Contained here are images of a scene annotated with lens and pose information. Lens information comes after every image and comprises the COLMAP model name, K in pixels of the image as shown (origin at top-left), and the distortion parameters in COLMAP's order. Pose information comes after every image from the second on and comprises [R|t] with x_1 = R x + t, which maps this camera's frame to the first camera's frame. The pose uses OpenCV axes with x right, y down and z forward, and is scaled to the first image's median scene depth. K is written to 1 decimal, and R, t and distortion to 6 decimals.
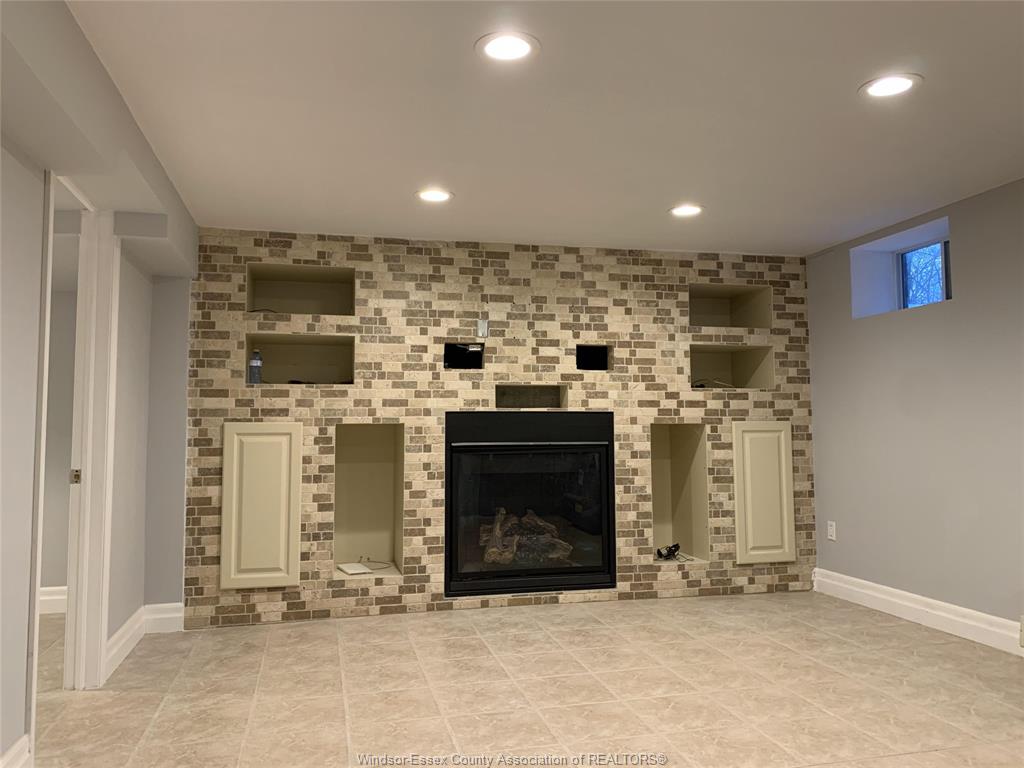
lens RADIAL K [[789.7, 0, 502.8], [0, 789.7, 364.9], [0, 0, 1]] dist [0.045038, -0.053625]
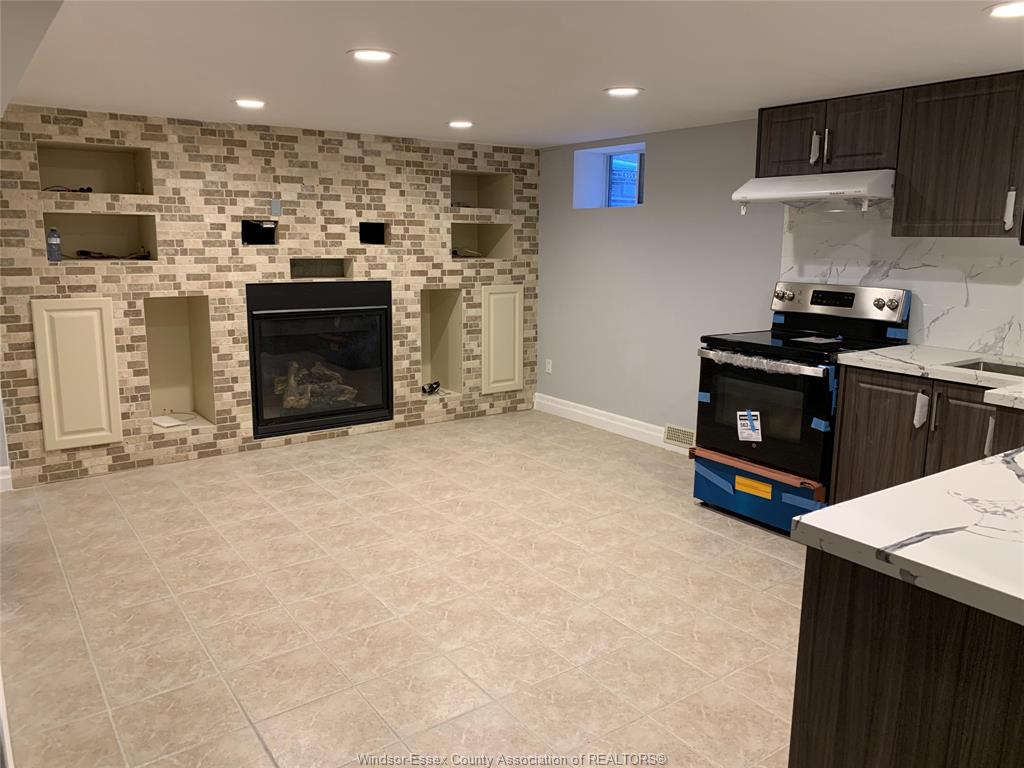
lens RADIAL K [[789.7, 0, 519.1], [0, 789.7, 374.7], [0, 0, 1]] dist [0.045038, -0.053625]
pose [[0.924168, -0.054121, 0.378134, -0.150233], [-0.044536, 0.967895, 0.247379, -0.114161], [-0.379382, -0.245460, 0.892087, -0.193392]]
